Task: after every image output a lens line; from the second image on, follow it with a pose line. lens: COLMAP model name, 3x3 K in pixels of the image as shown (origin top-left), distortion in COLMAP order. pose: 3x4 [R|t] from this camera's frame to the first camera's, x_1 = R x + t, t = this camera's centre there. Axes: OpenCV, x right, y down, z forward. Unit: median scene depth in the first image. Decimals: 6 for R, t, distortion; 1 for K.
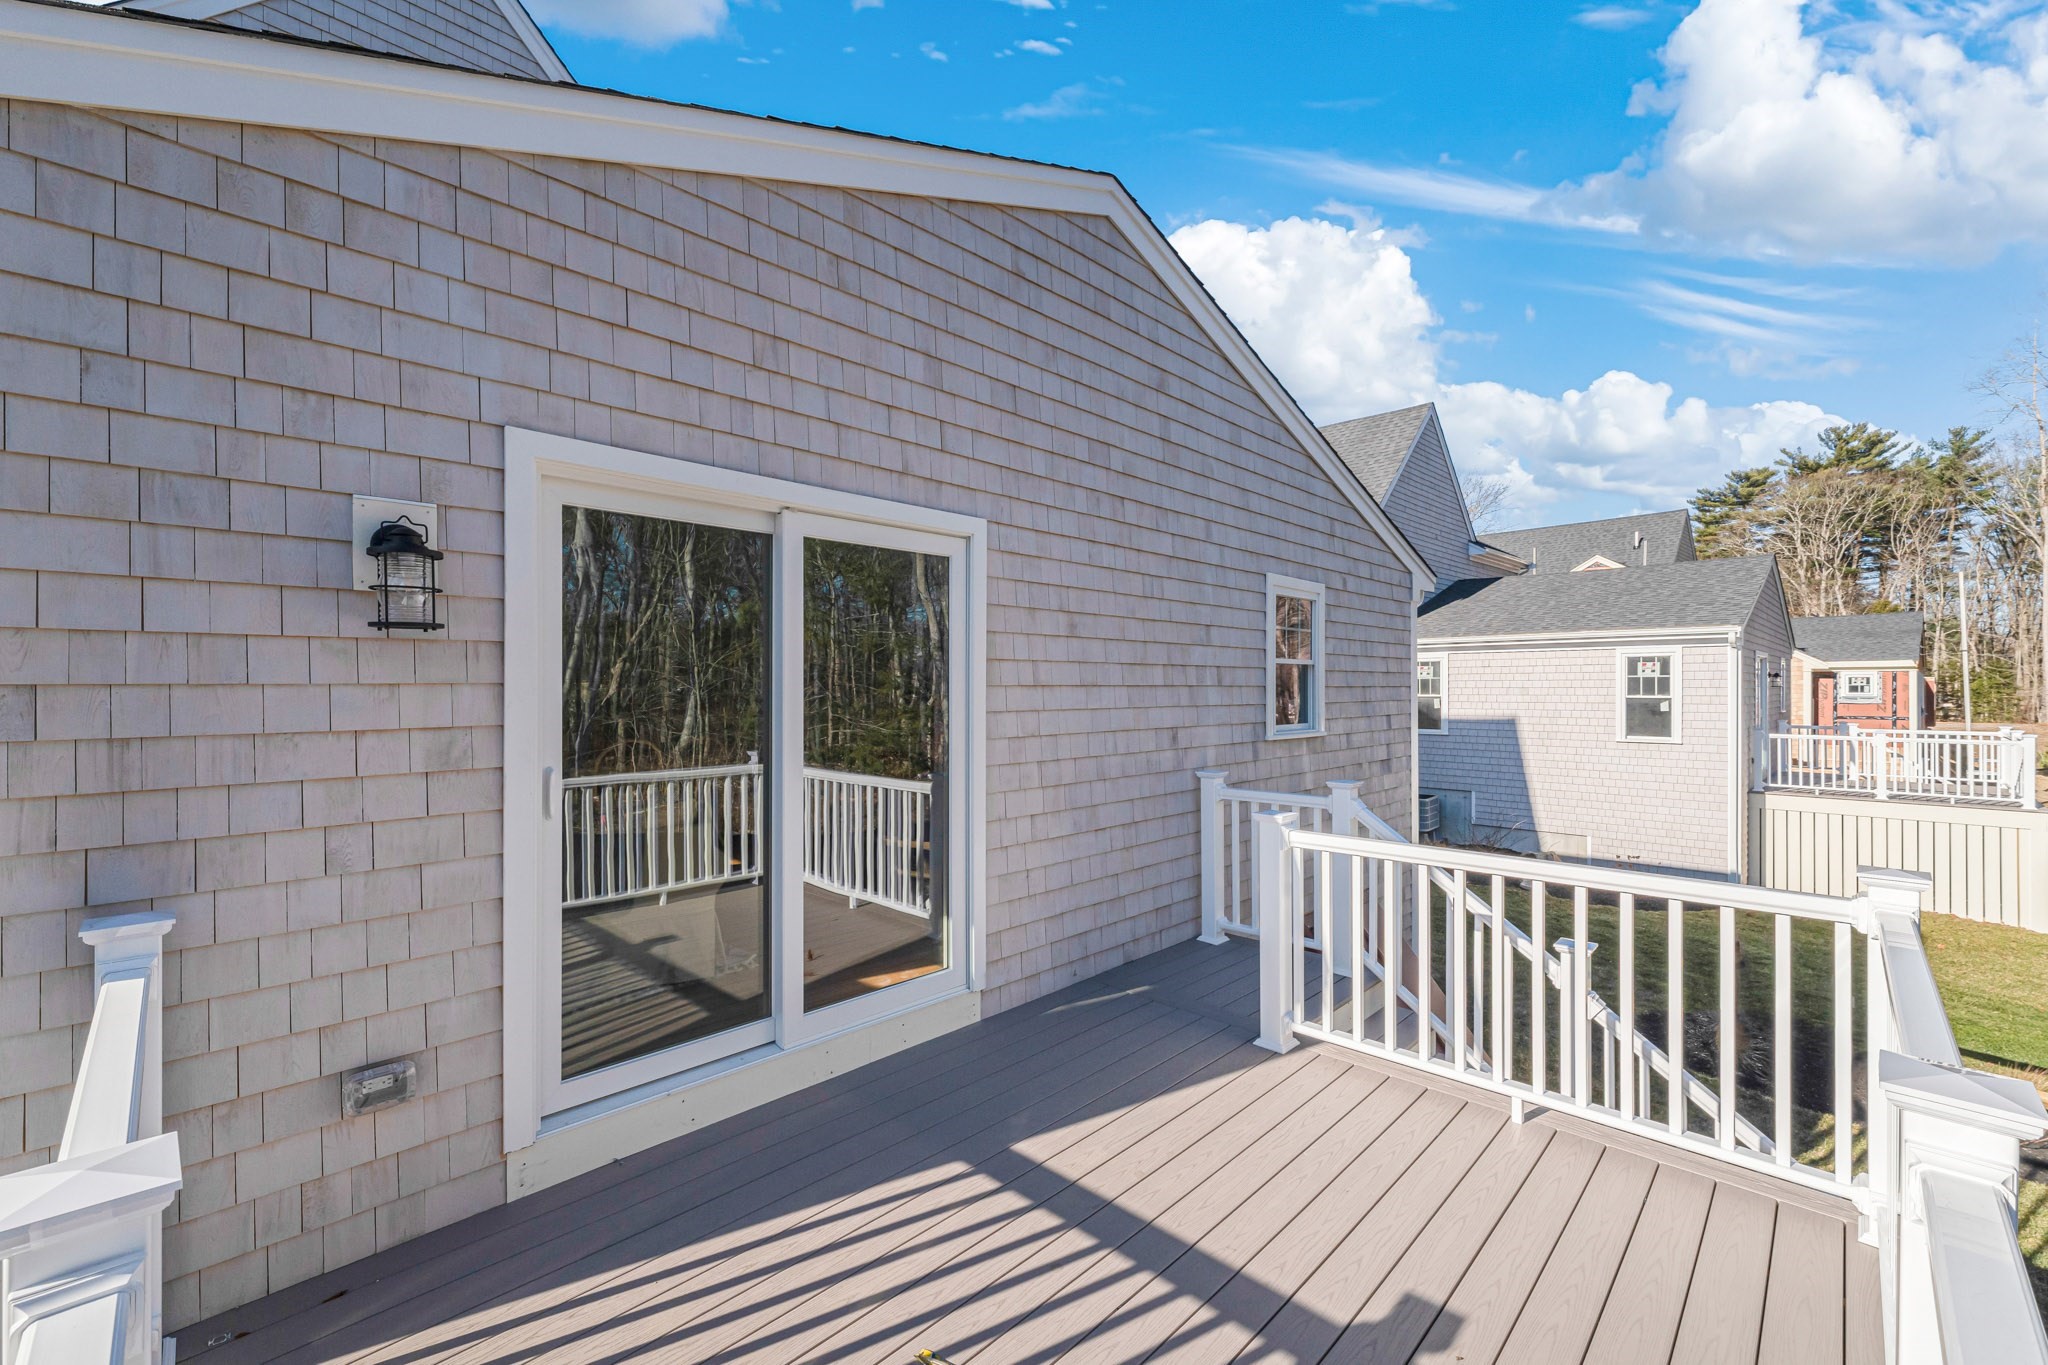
lens RADIAL K [[850.0, 0, 1029.0], [0, 850.0, 691.5], [0, 0, 1]] dist [0.000045, 0.000043]
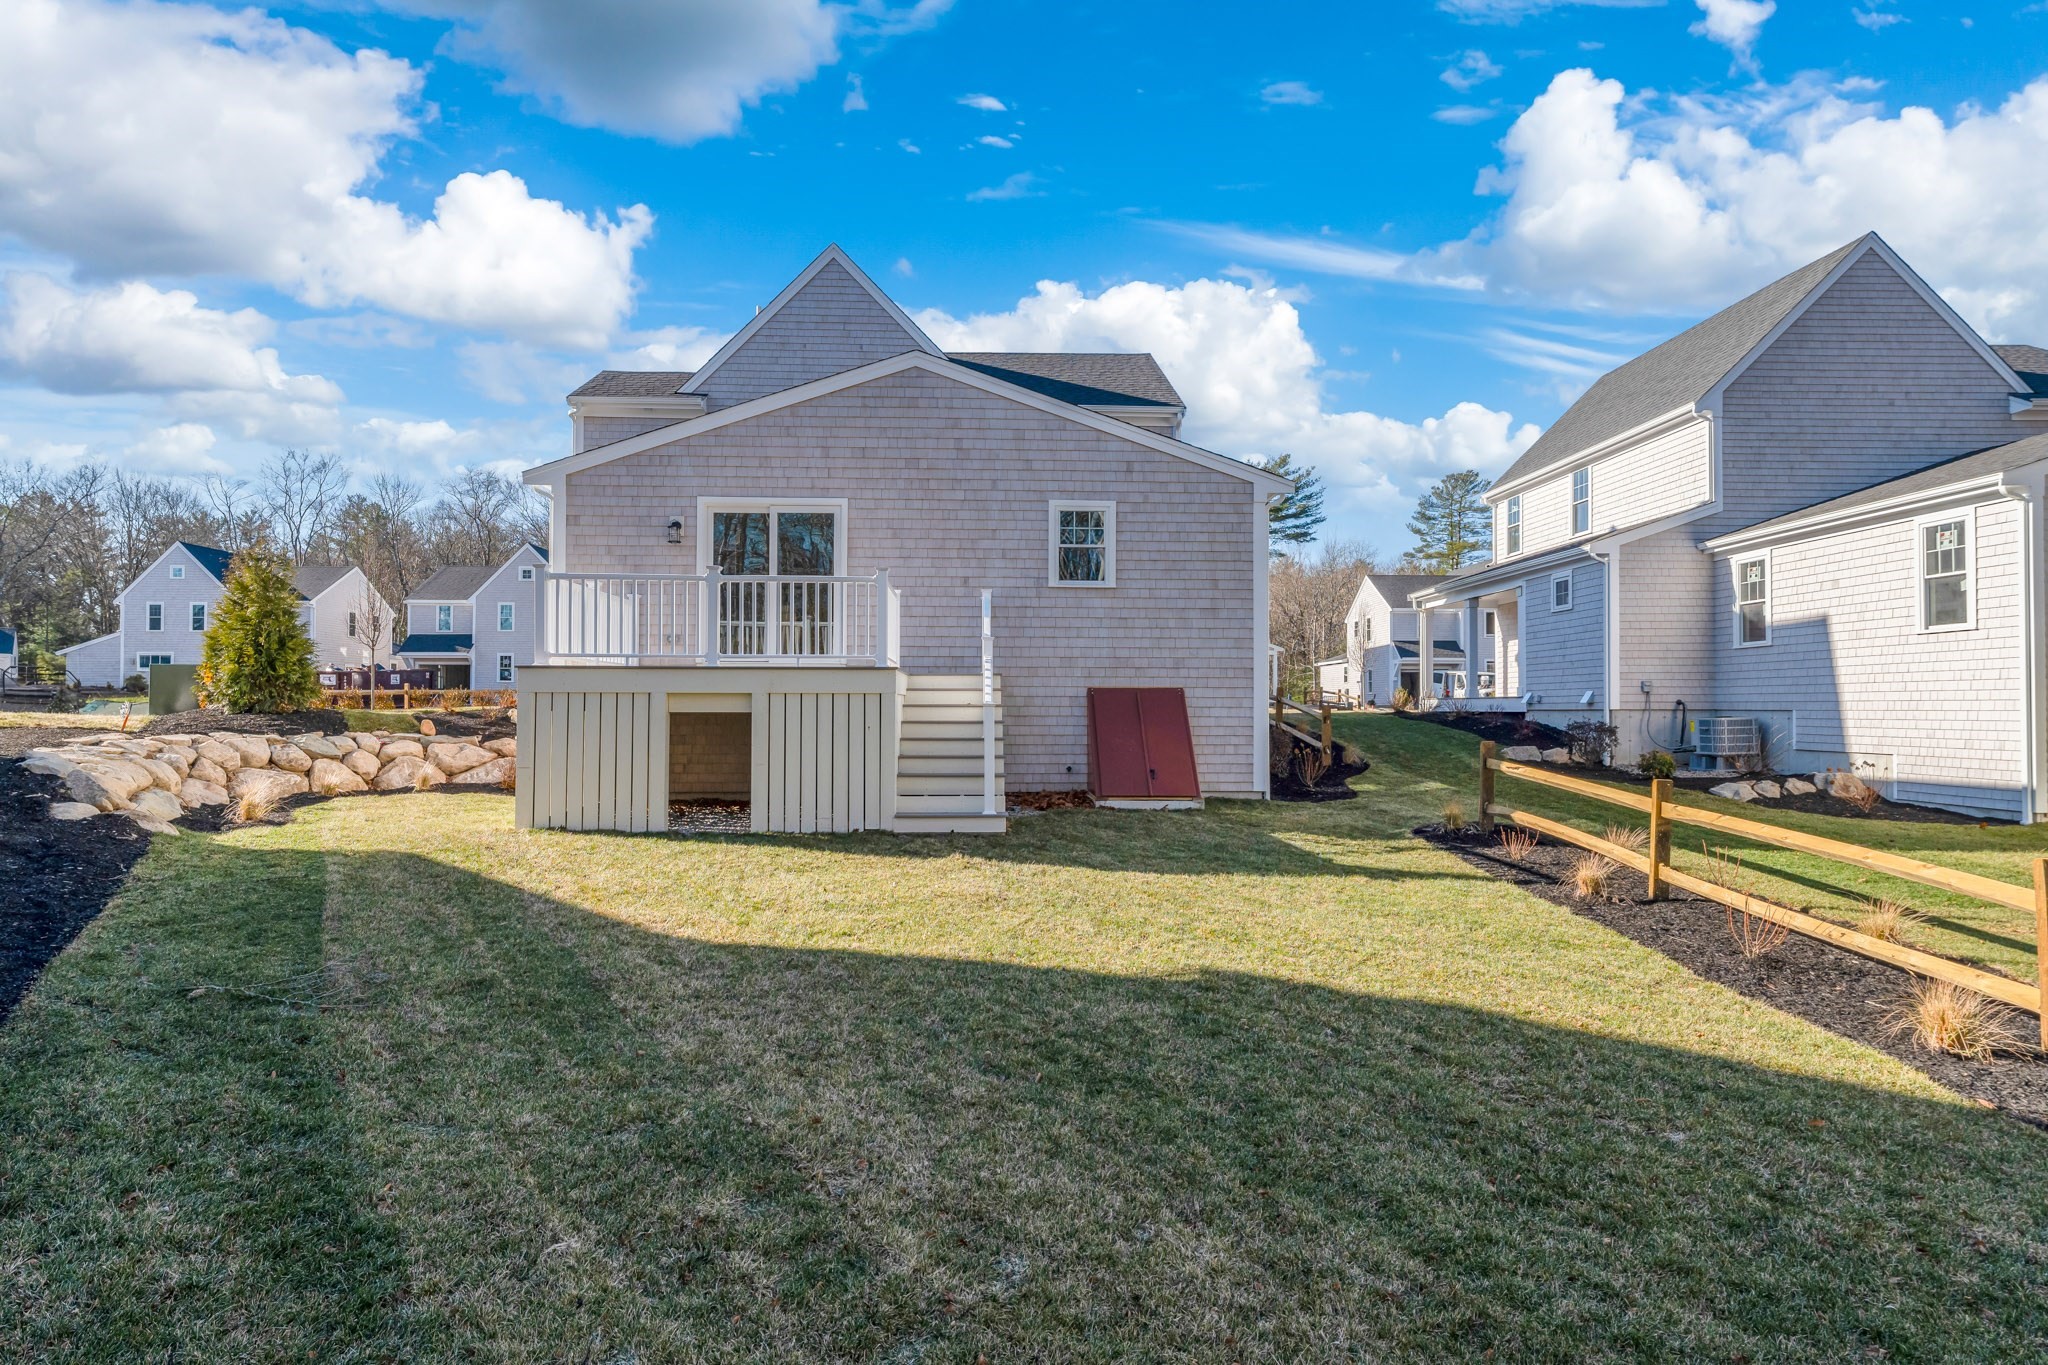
lens RADIAL K [[1062.9, 0, 1002.4], [0, 1062.9, 692.6], [0, 0, 1]] dist [-0.000540, 0.000124]
pose [[0.720633, -0.005397, -0.693296, 2.193659], [-0.007811, 0.999843, -0.015902, 0.393191], [0.693273, 0.016875, 0.720478, -0.935855]]
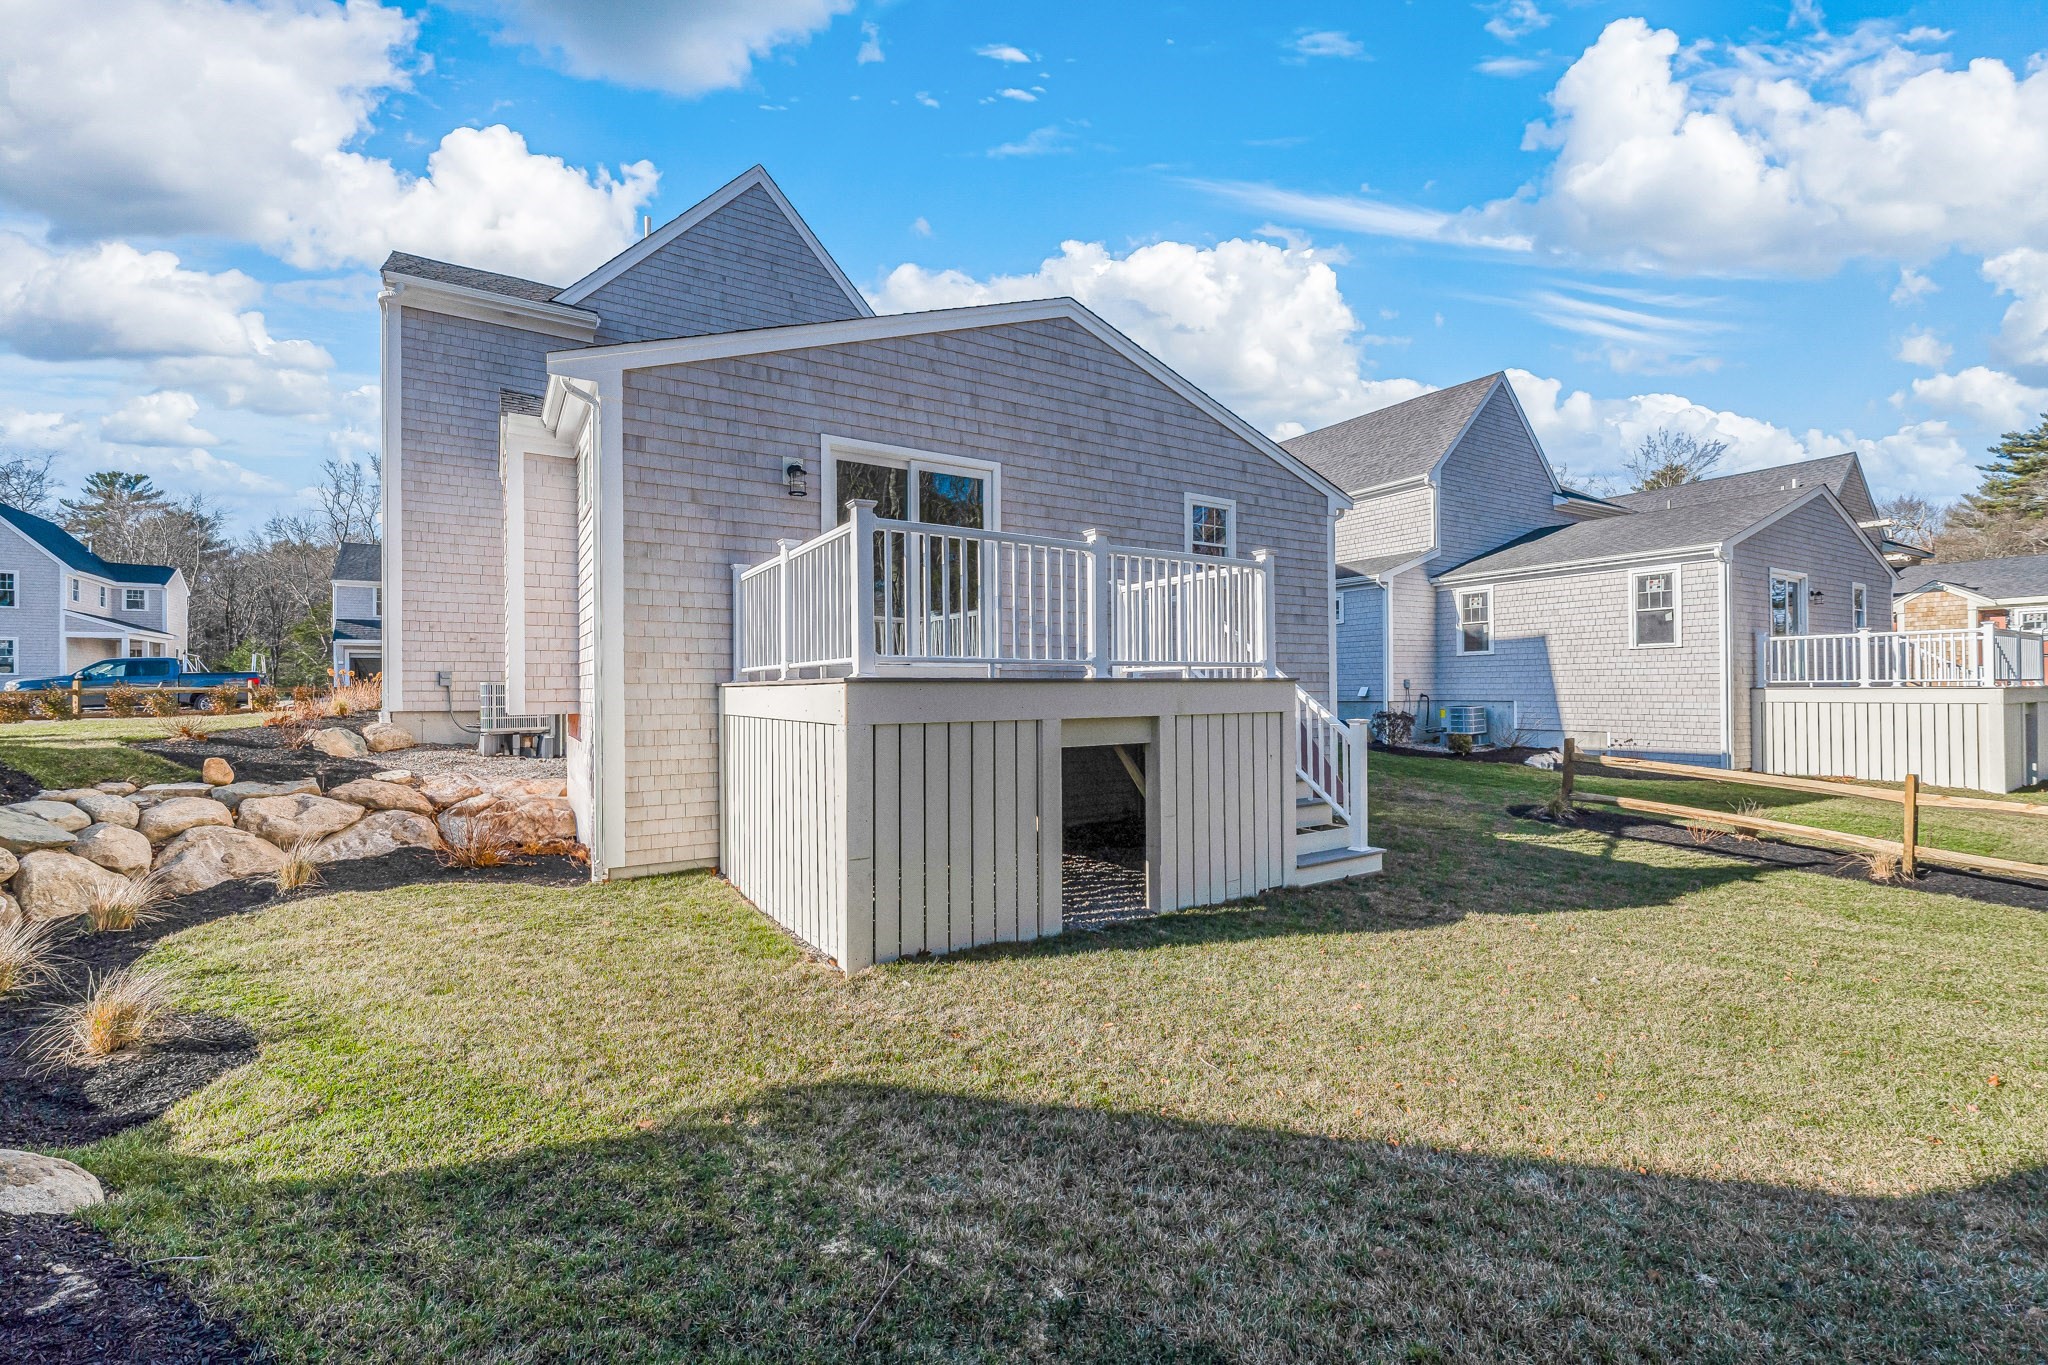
lens RADIAL K [[850.0, 0, 1024.1], [0, 850.0, 688.7], [0, 0, 1]] dist [0.000045, 0.000043]
pose [[0.973236, -0.005532, -0.229740, 0.422660], [0.004596, 0.999979, -0.004610, 0.329299], [0.229761, 0.003431, 0.973241, -0.957249]]
